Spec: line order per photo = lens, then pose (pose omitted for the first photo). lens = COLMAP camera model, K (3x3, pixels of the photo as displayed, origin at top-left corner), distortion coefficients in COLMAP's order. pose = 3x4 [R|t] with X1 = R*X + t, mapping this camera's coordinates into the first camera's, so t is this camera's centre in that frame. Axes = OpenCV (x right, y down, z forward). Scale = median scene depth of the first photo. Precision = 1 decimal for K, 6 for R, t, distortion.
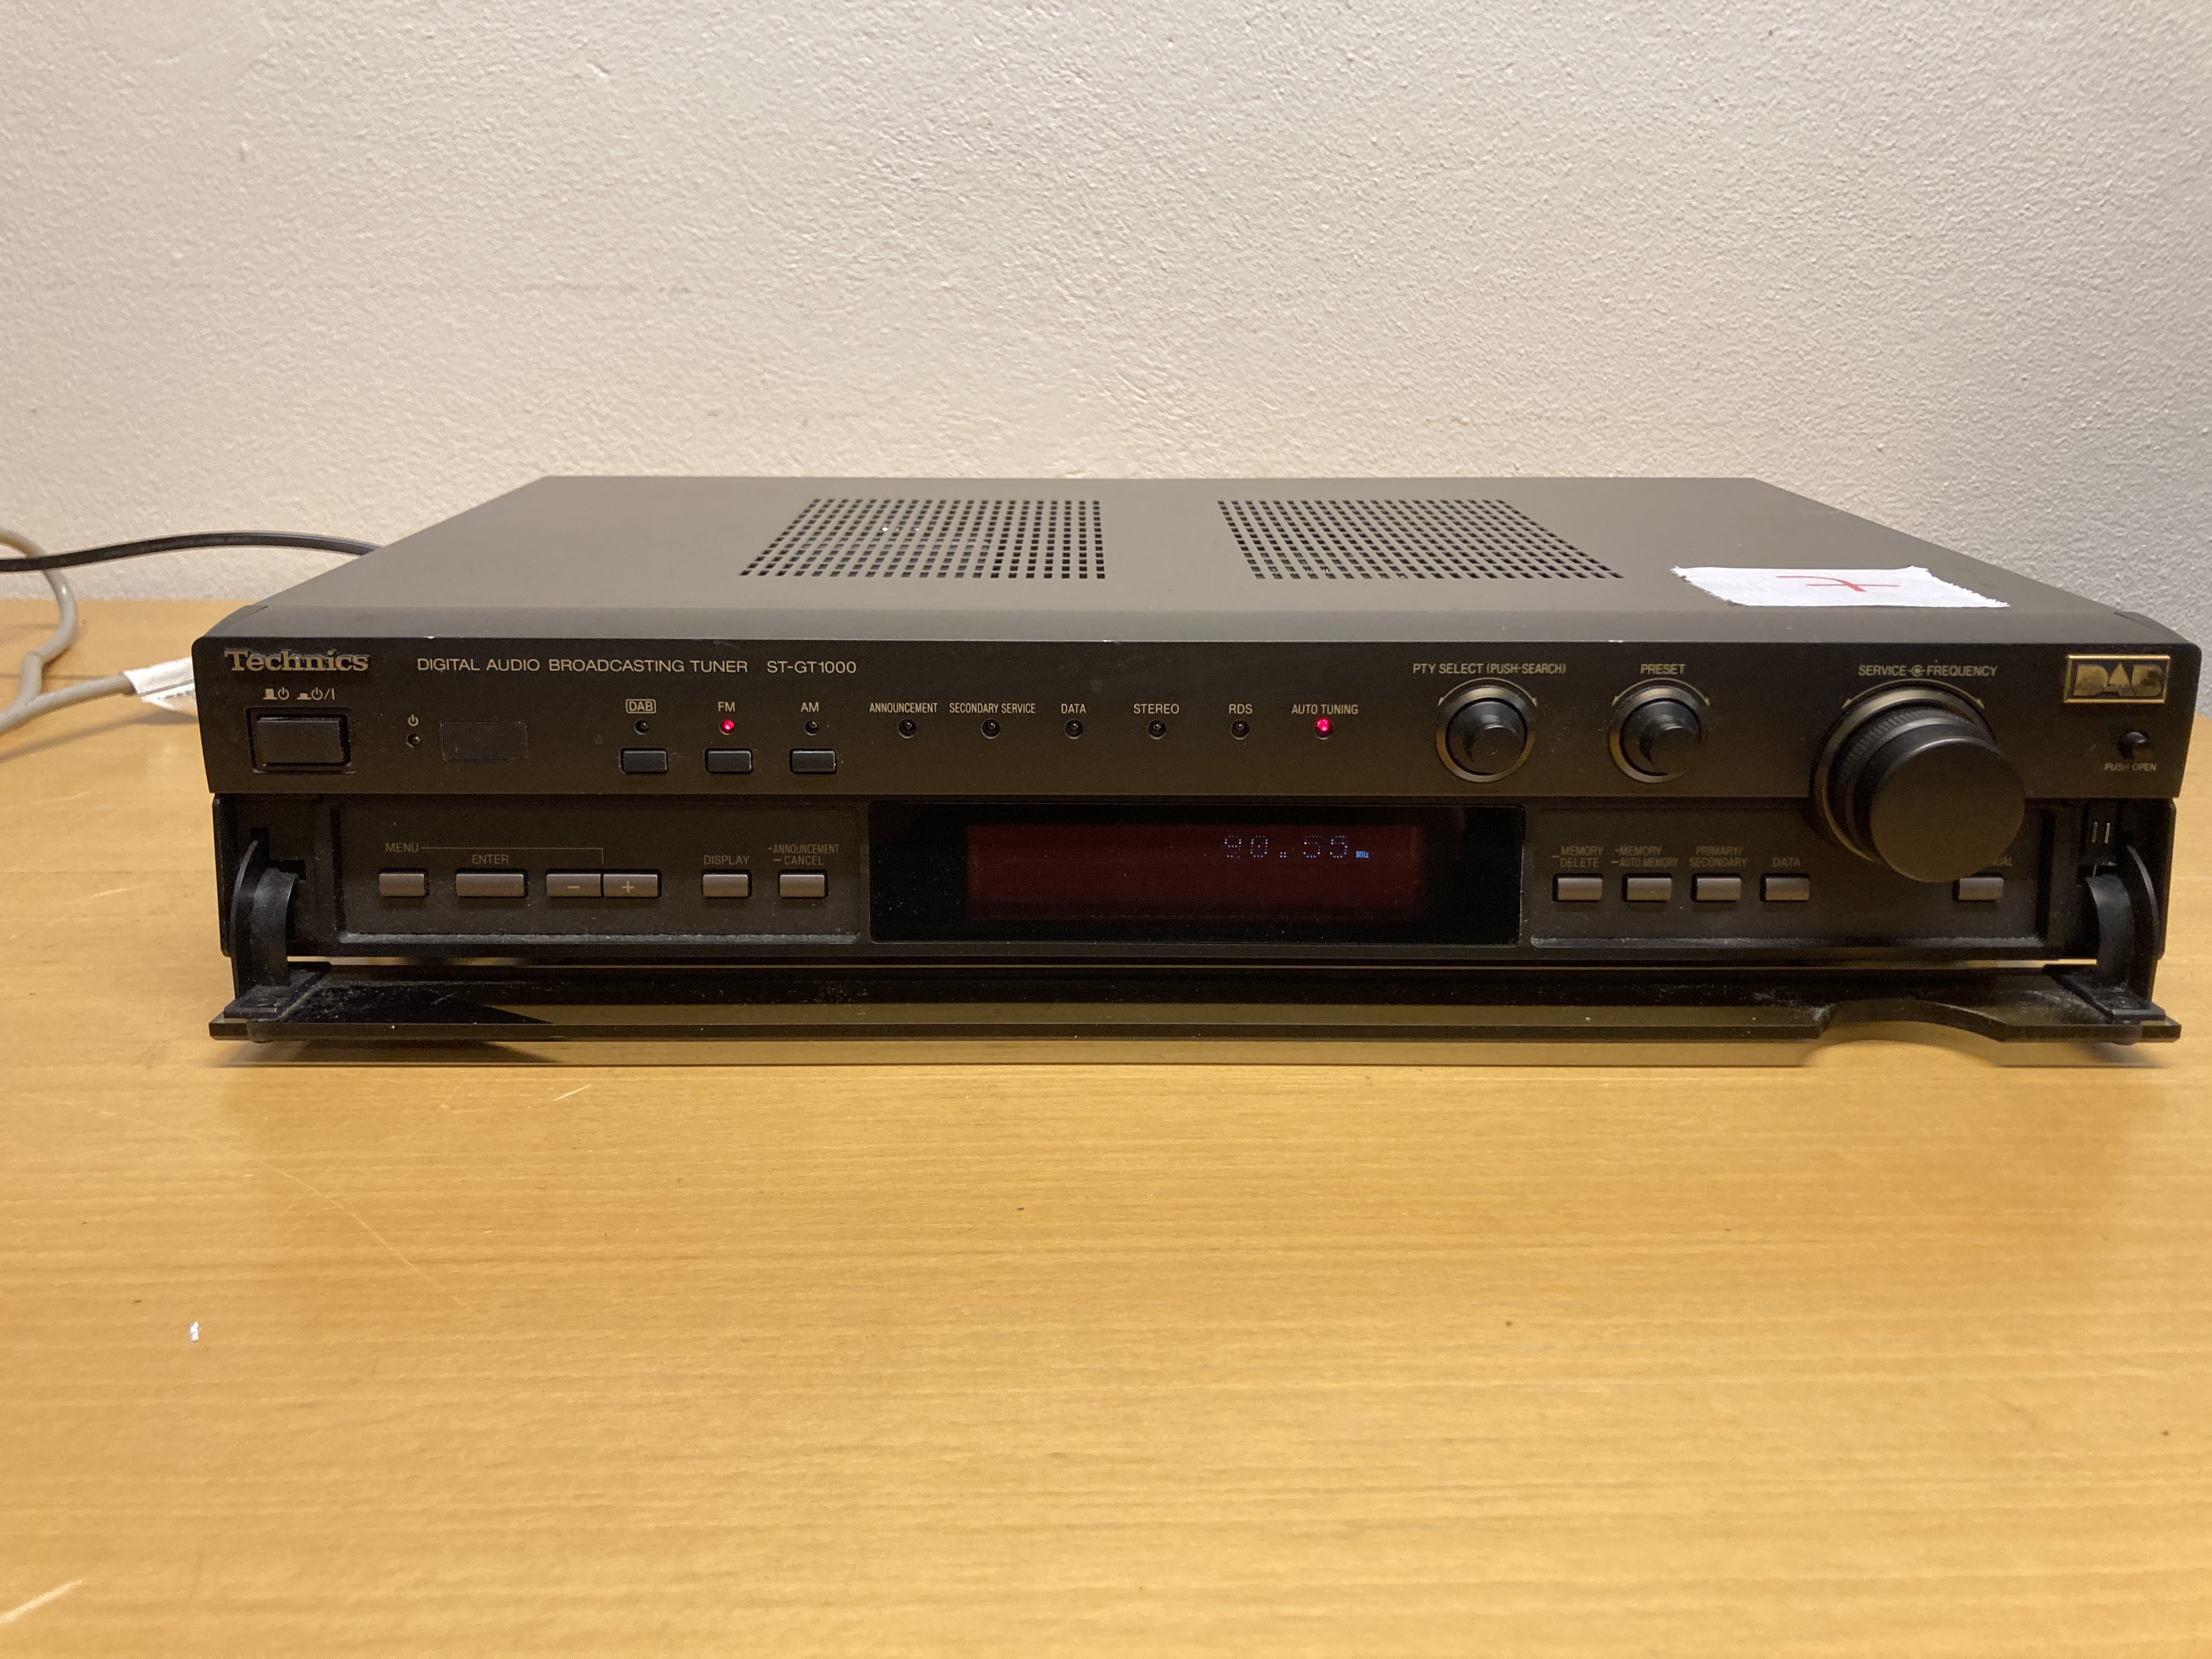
lens RADIAL K [[1806.0, 0, 1093.0], [0, 1806.0, 810.5], [0, 0, 1]] dist [-0.002354, 0.020280]
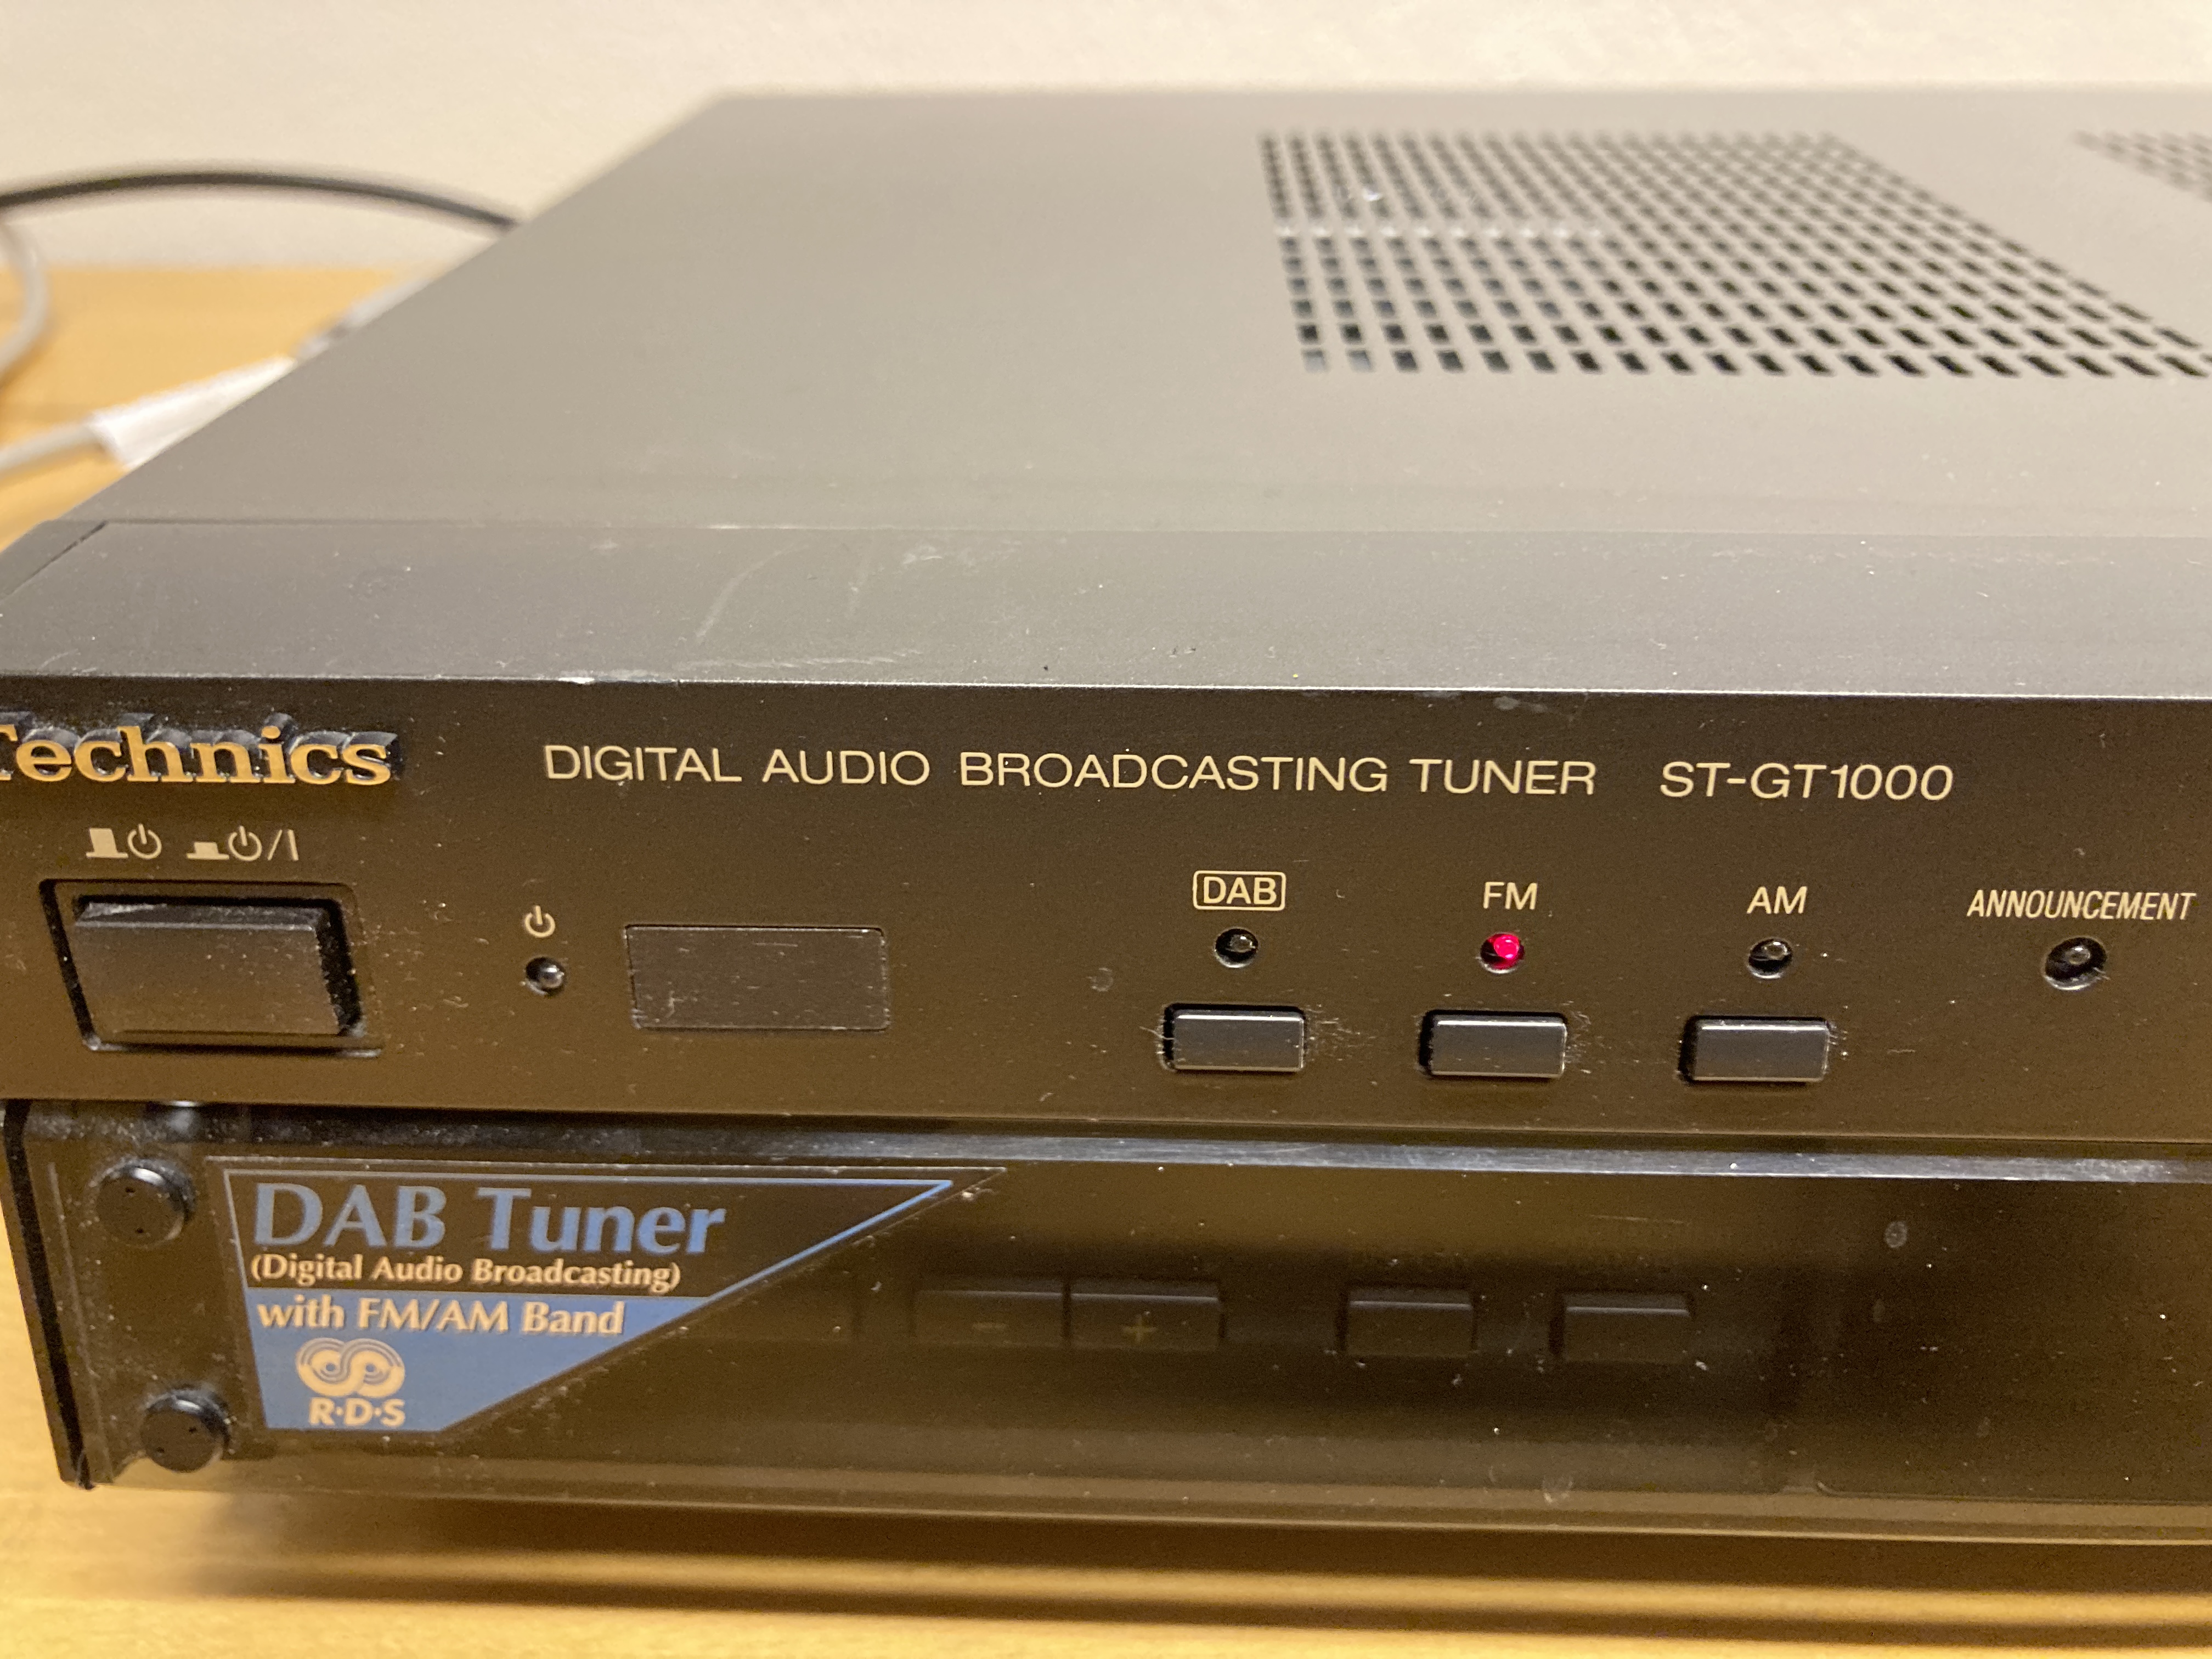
lens RADIAL K [[1922.0, 0, 1111.6], [0, 1922.0, 814.5], [0, 0, 1]] dist [0.001892, -0.012579]
pose [[0.996792, 0.024021, -0.076349, -0.096808], [-0.009058, 0.981631, 0.190575, -0.052636], [0.079524, -0.189272, 0.978699, 0.262953]]
